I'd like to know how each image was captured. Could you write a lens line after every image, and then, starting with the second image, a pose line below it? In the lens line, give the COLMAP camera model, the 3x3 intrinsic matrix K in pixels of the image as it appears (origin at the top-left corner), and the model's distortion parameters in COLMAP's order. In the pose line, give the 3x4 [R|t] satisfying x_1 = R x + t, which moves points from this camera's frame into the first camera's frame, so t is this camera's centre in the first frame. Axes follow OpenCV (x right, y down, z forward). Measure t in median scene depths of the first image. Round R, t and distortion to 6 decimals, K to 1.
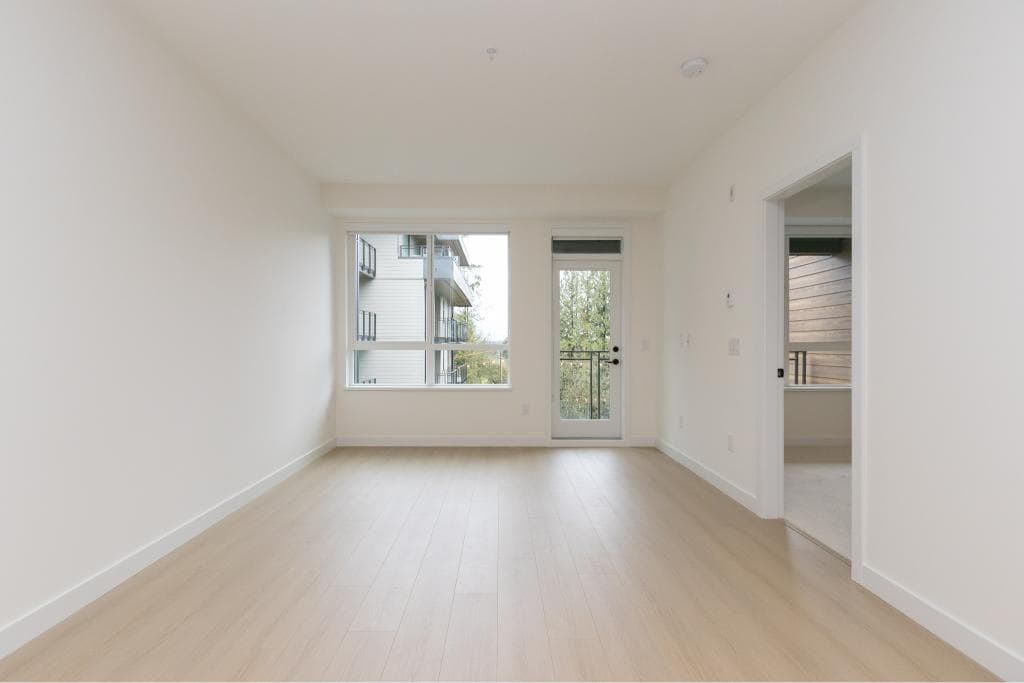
lens RADIAL K [[463.6, 0, 505.1], [0, 463.6, 344.3], [0, 0, 1]] dist [0.015024, -0.005173]
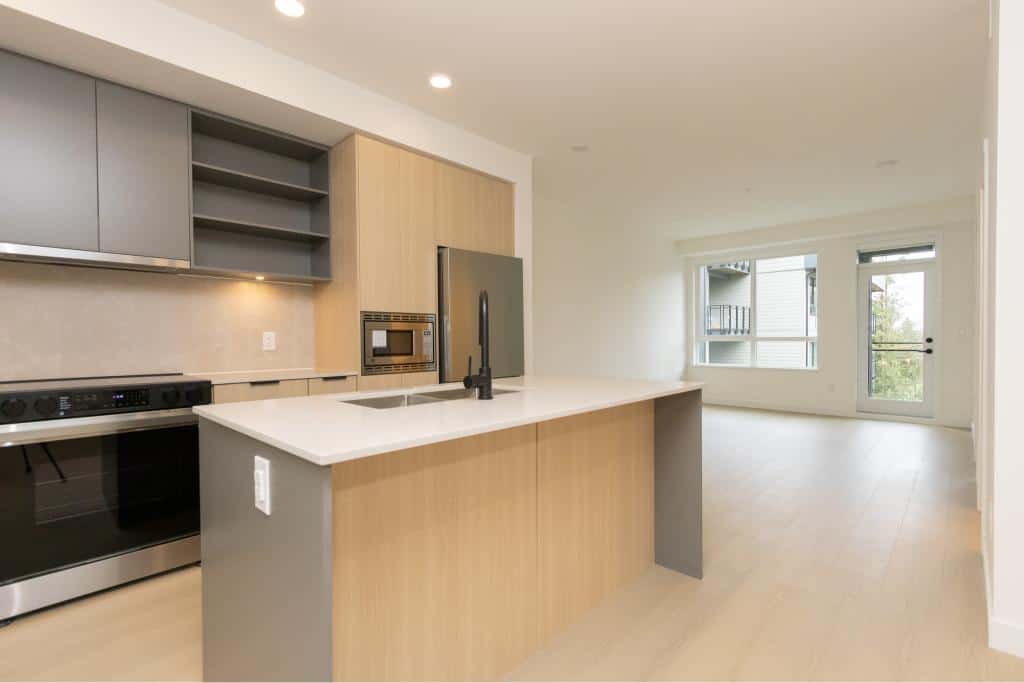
lens RADIAL K [[469.9, 0, 504.9], [0, 469.9, 343.3], [0, 0, 1]] dist [-0.008758, 0.000623]
pose [[0.706558, 0.002385, -0.707651, 0.228375], [0.006273, 0.999934, 0.009633, 0.000436], [0.707627, -0.011245, 0.706497, -0.396448]]
